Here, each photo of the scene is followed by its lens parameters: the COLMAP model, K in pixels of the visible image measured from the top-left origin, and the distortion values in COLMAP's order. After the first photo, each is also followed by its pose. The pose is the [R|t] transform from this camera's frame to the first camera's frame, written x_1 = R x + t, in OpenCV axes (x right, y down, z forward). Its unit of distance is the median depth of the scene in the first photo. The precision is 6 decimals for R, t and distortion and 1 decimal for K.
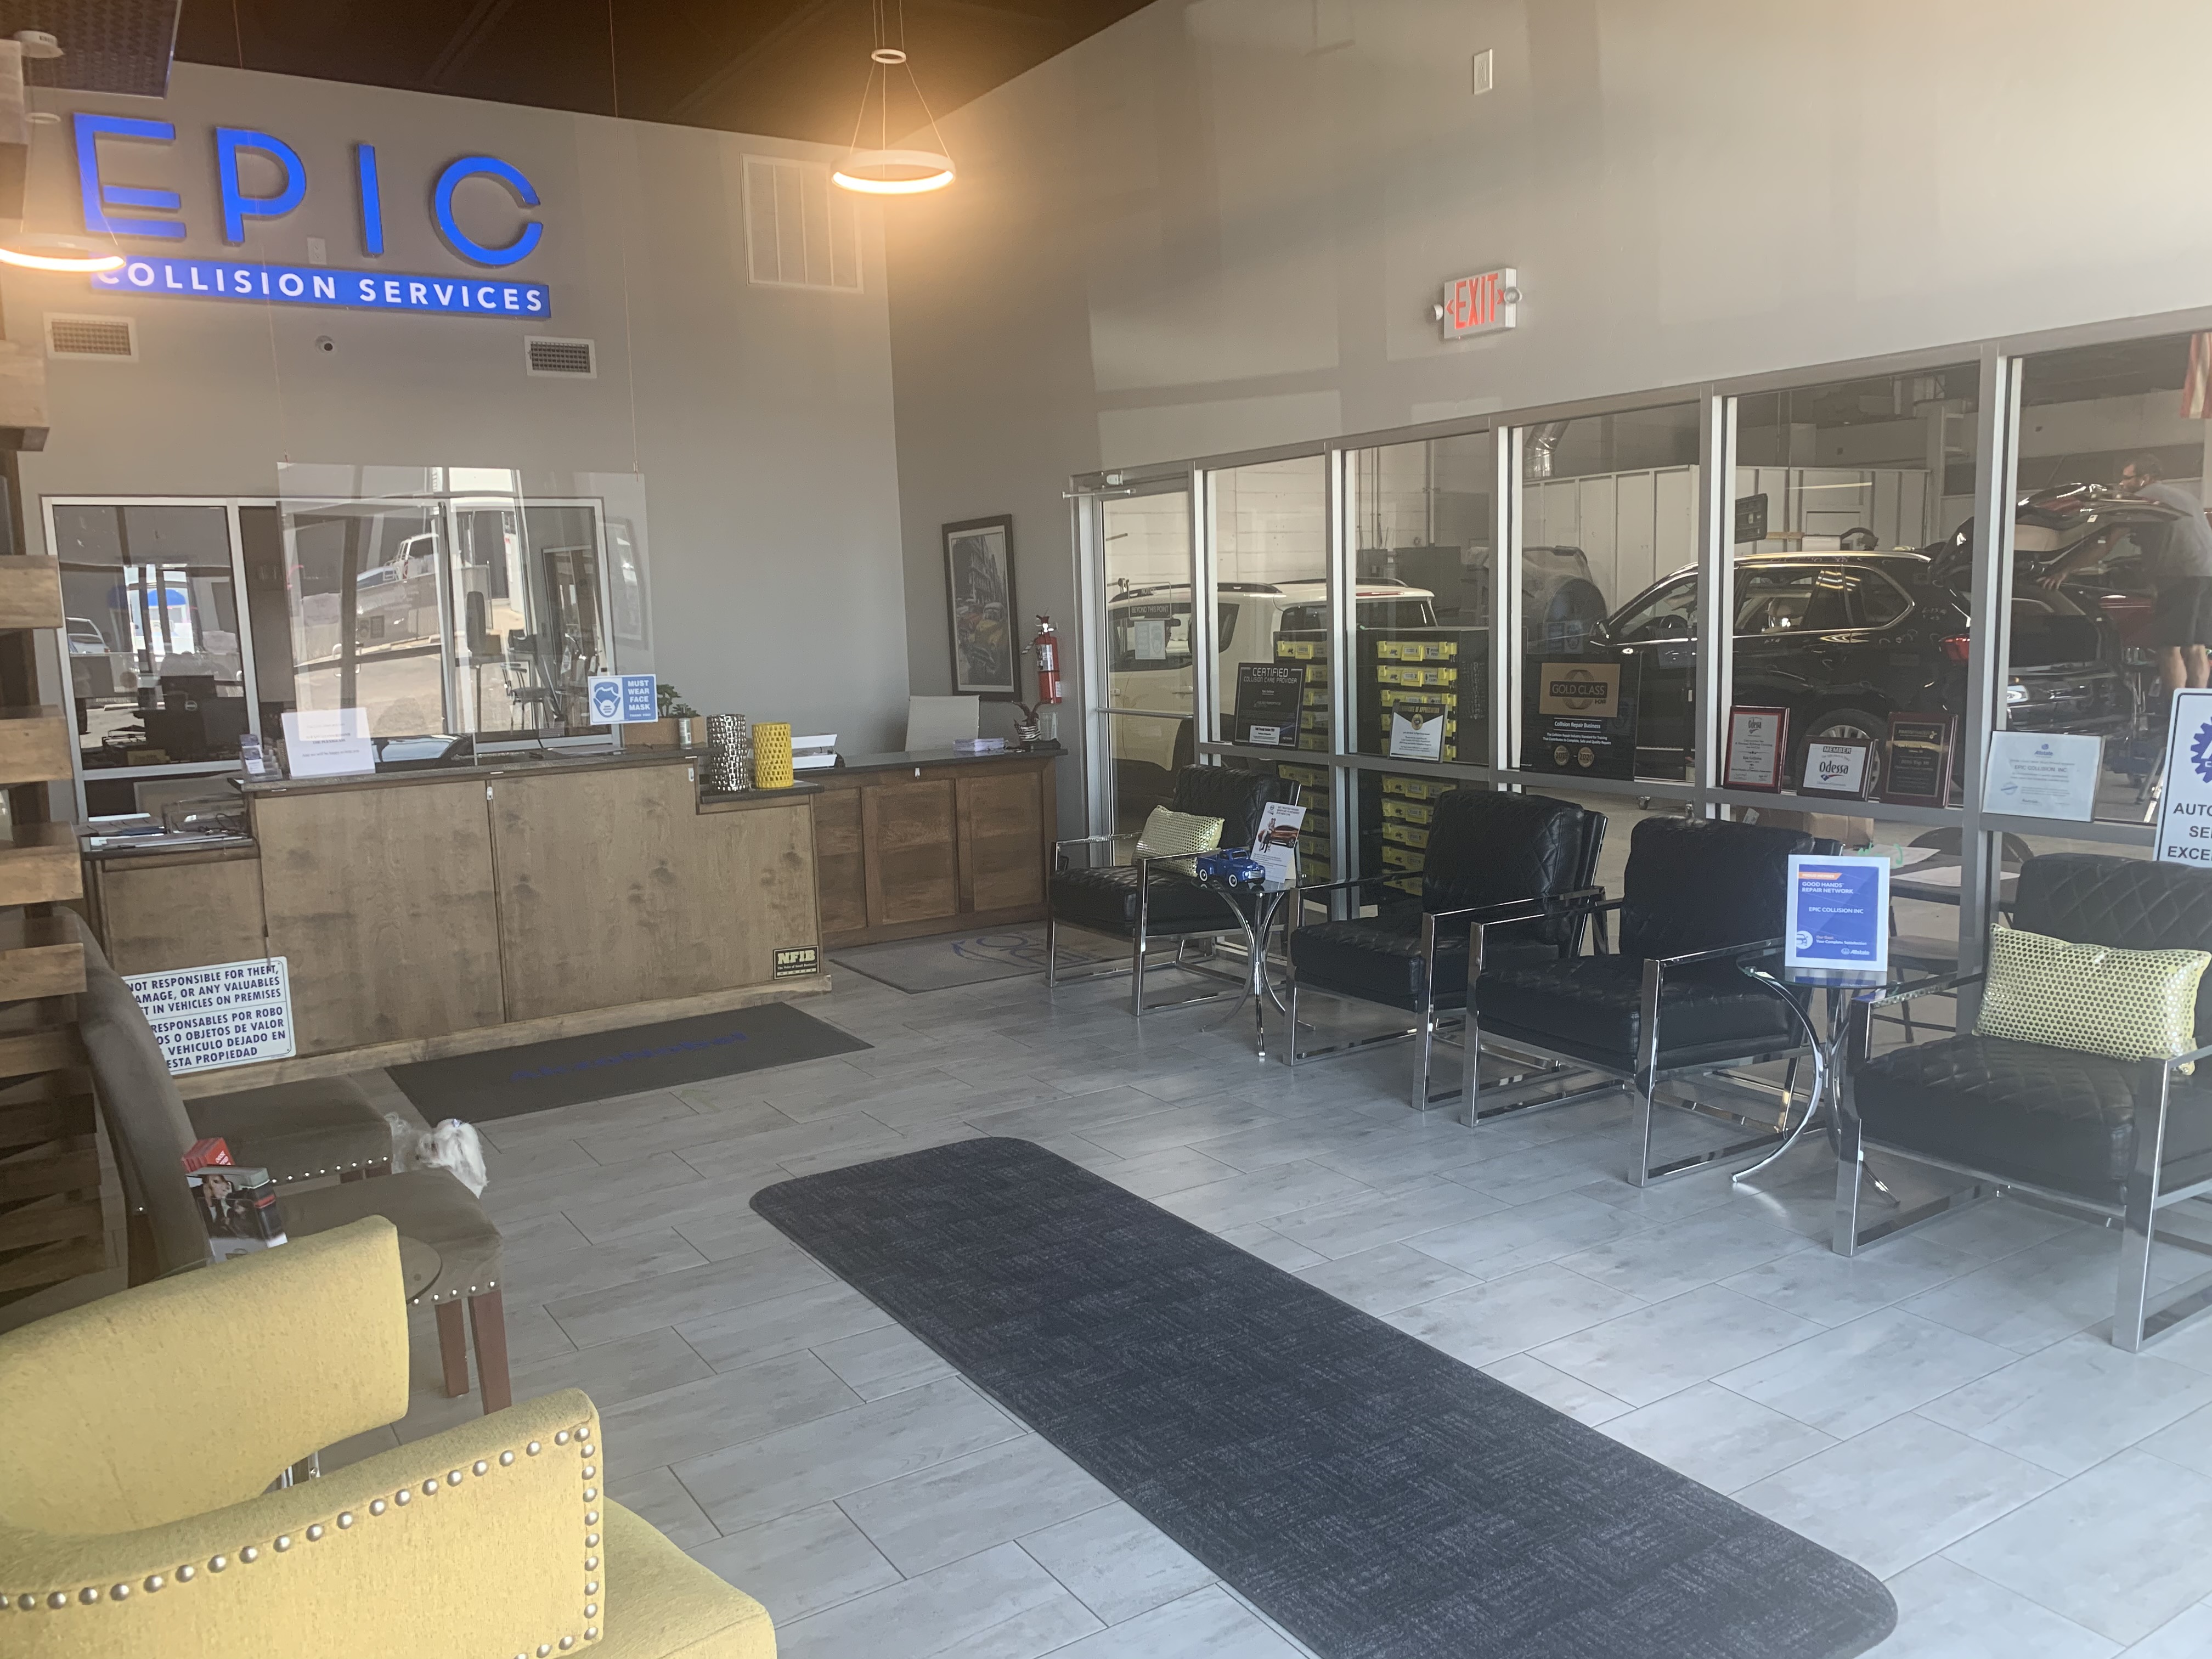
lens RADIAL K [[1678.8, 0, 1105.9], [0, 1678.8, 819.3], [0, 0, 1]] dist [0.054950, -0.096279]
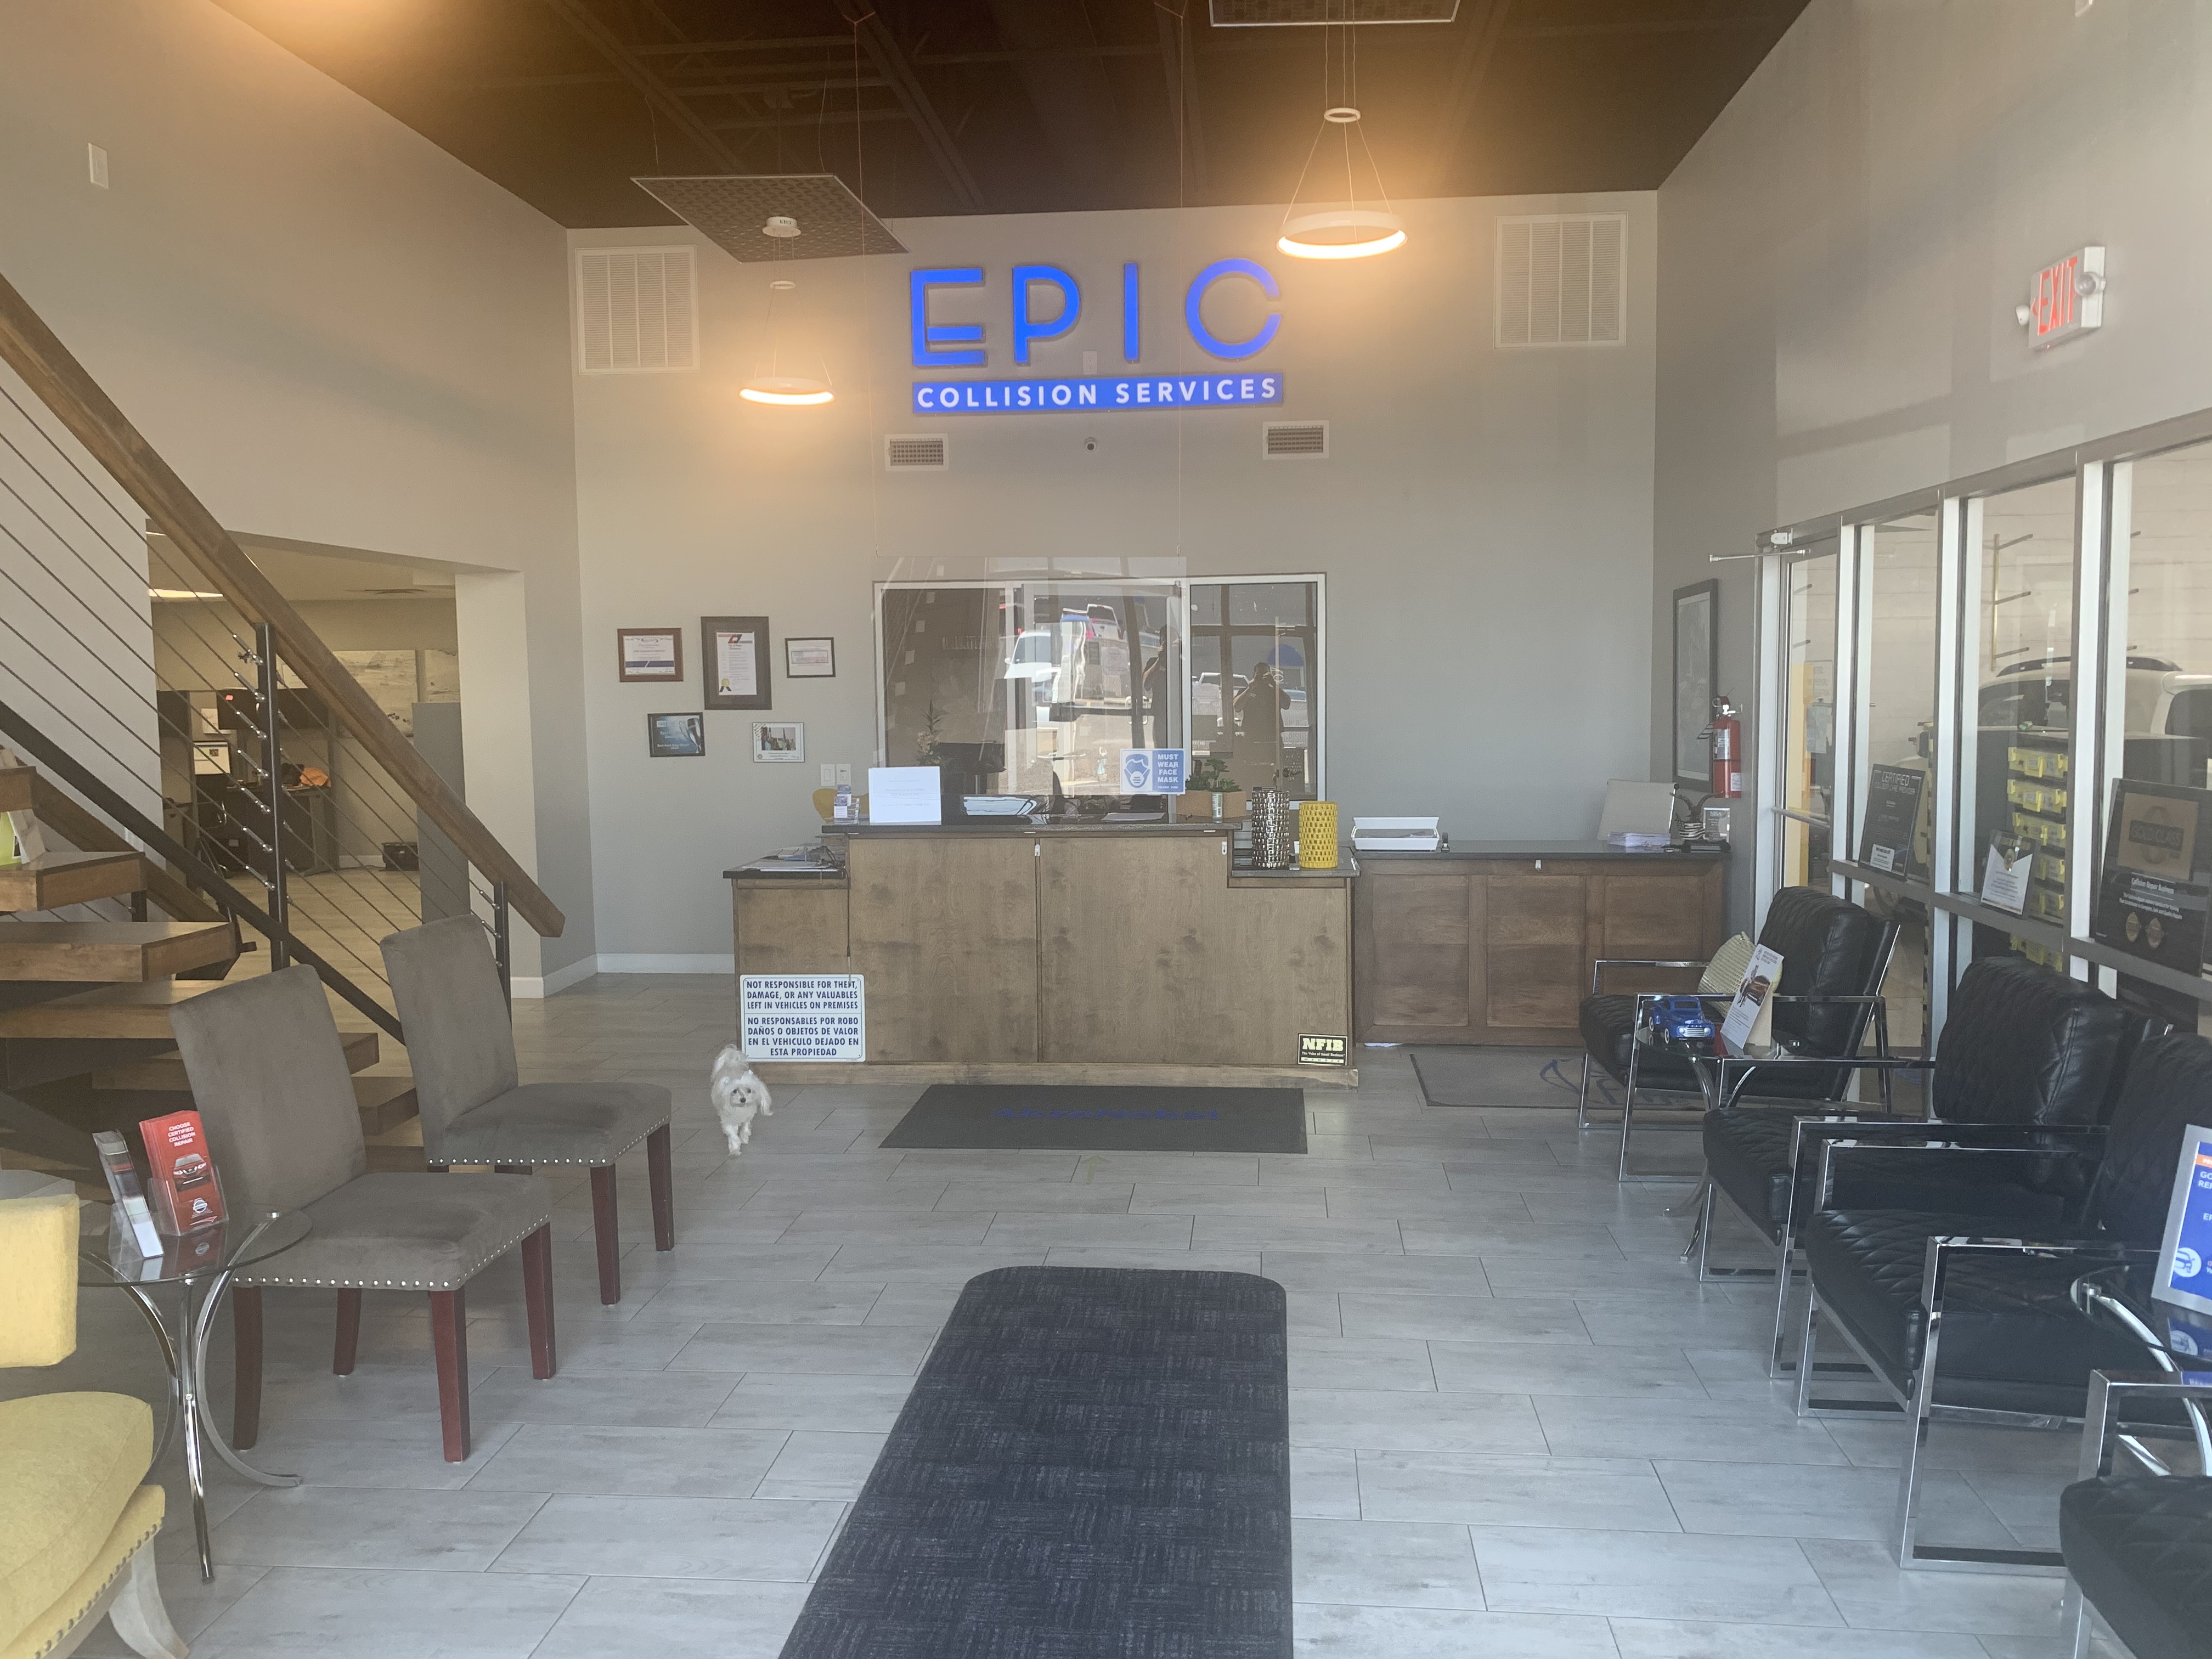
lens RADIAL K [[1676.1, 0, 1111.1], [0, 1676.1, 788.7], [0, 0, 1]] dist [0.062726, -0.105590]
pose [[0.784094, 0.061626, -0.617575, 0.346614], [-0.090854, 0.995736, -0.015990, -0.042814], [0.613956, 0.068647, 0.786350, 0.177081]]
